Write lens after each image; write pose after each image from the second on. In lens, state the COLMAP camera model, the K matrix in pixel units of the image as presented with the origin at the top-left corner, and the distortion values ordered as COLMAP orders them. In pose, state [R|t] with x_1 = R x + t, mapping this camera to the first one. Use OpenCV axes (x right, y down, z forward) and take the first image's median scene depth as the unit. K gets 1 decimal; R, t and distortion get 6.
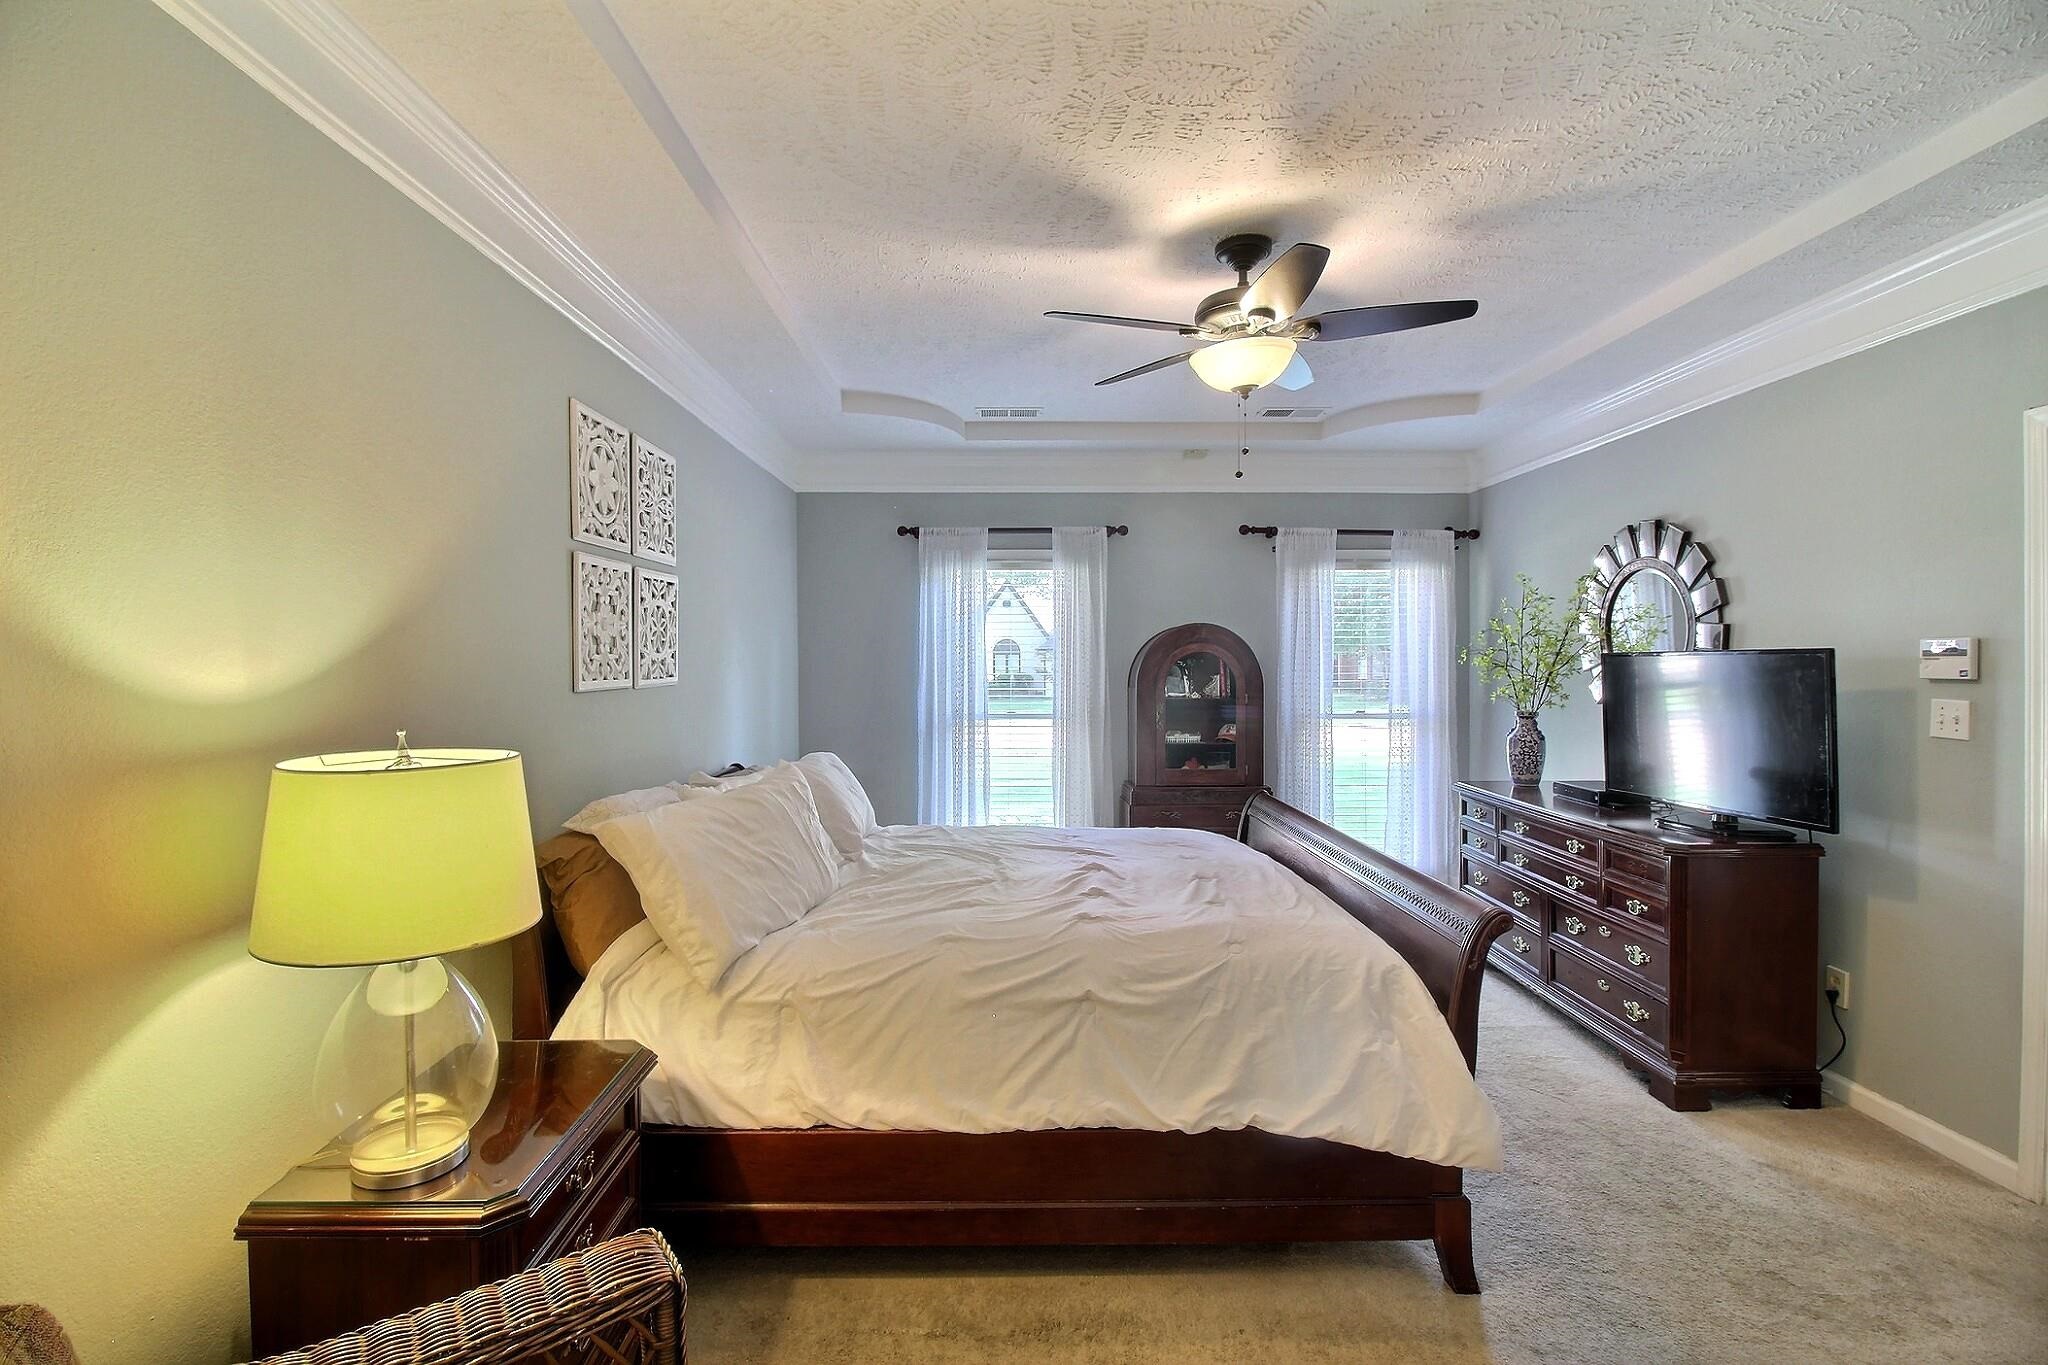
lens RADIAL K [[962.2, 0, 1021.2], [0, 962.2, 669.3], [0, 0, 1]] dist [-0.000728, -0.000728]
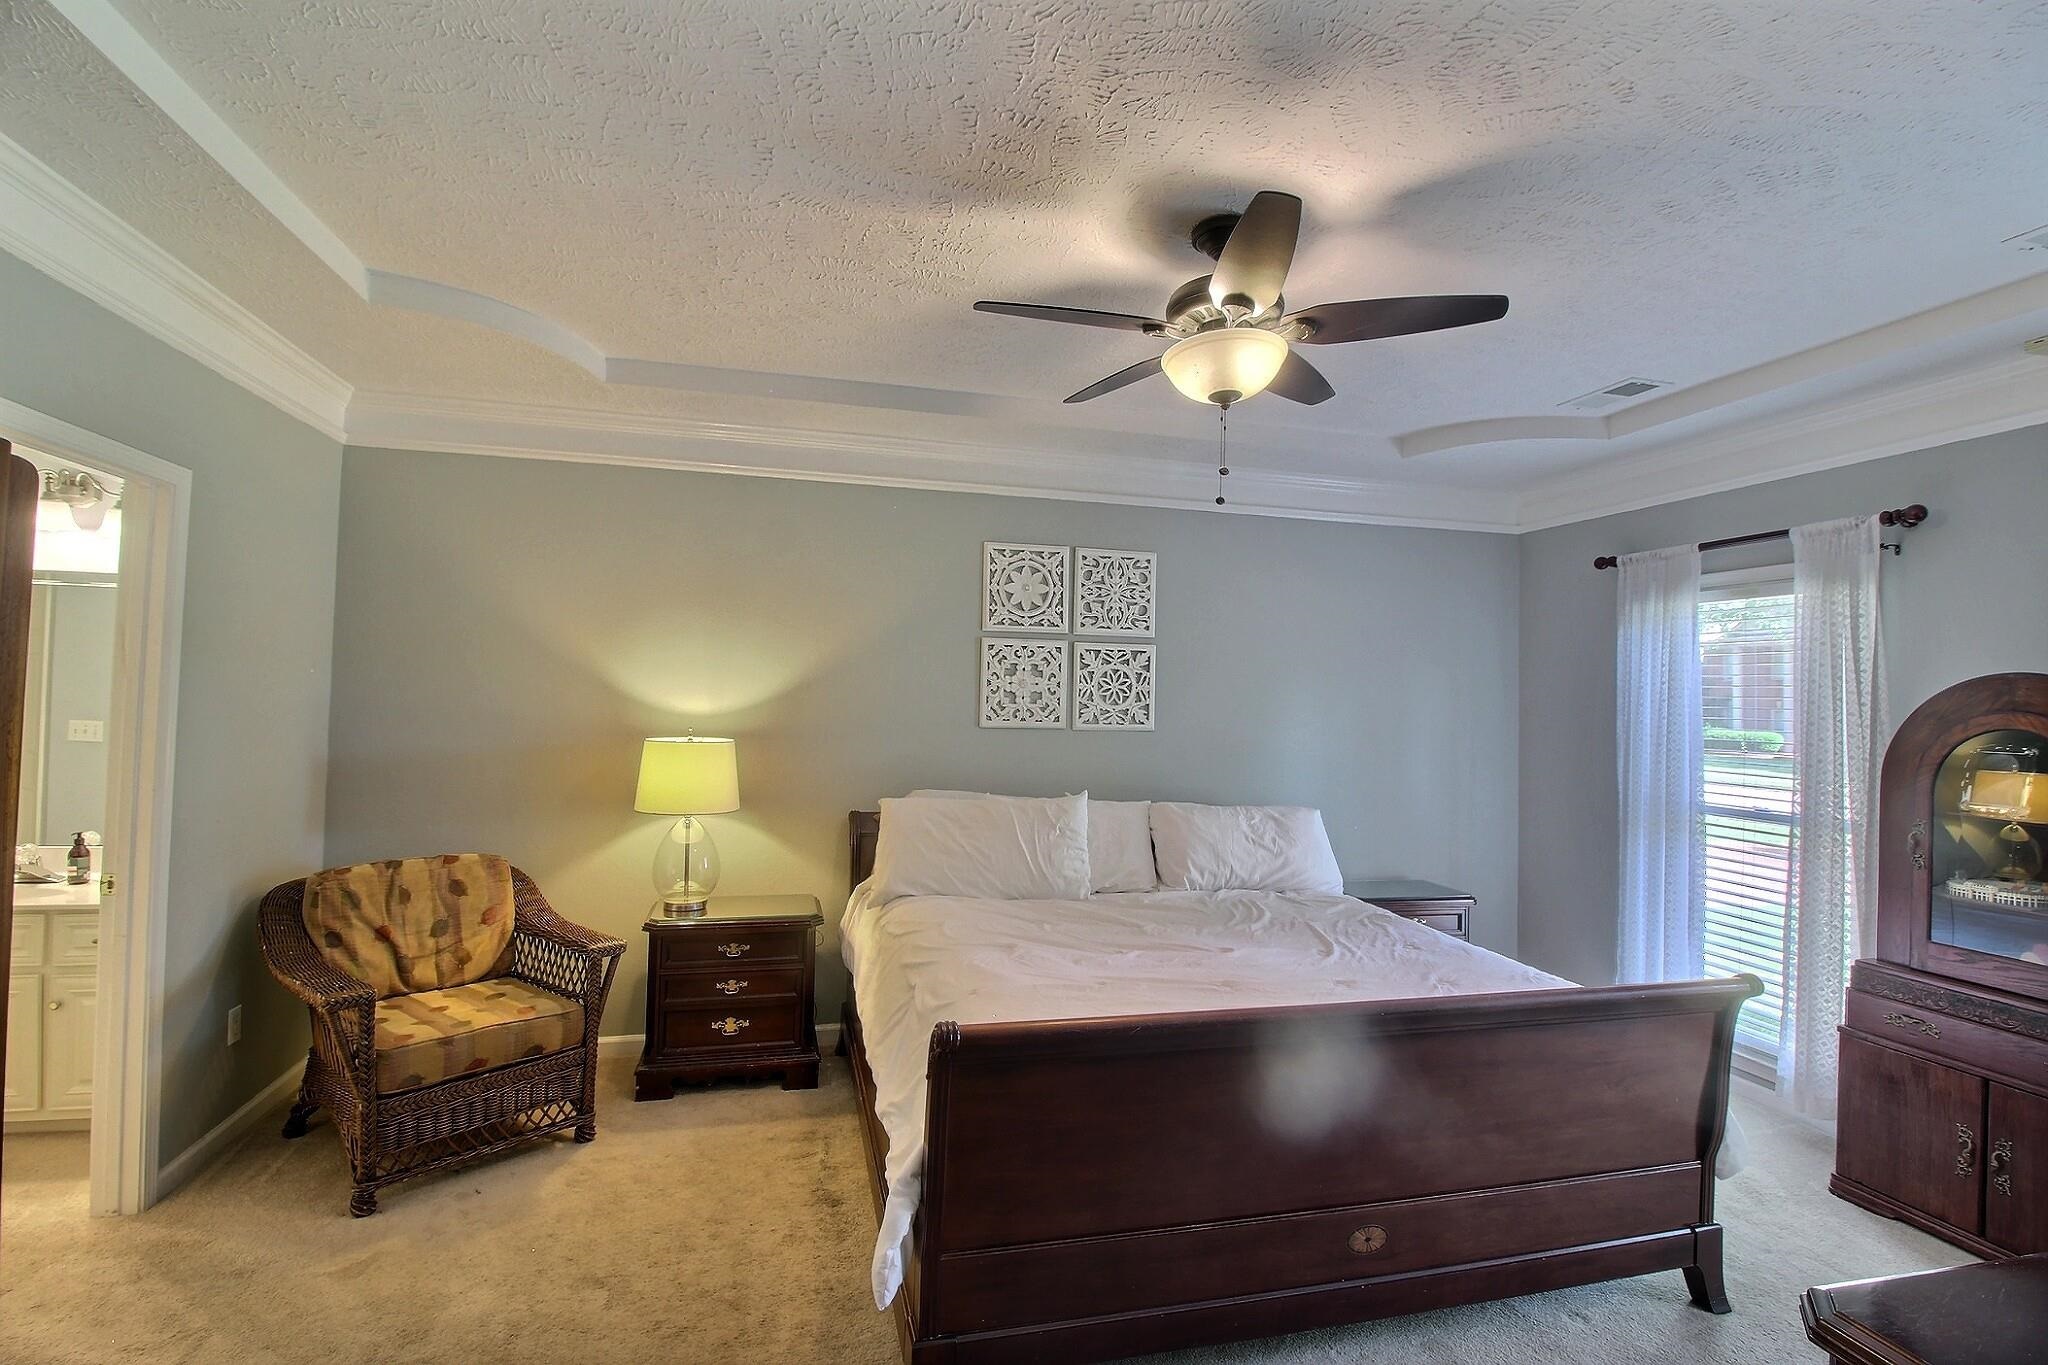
lens RADIAL K [[962.2, 0, 1023.8], [0, 962.2, 681.1], [0, 0, 1]] dist [-0.000728, -0.000728]
pose [[0.220908, -0.004316, -0.975285, 0.553180], [-0.038740, 0.999162, -0.013197, -0.016766], [0.974525, 0.040698, 0.220555, 0.362759]]
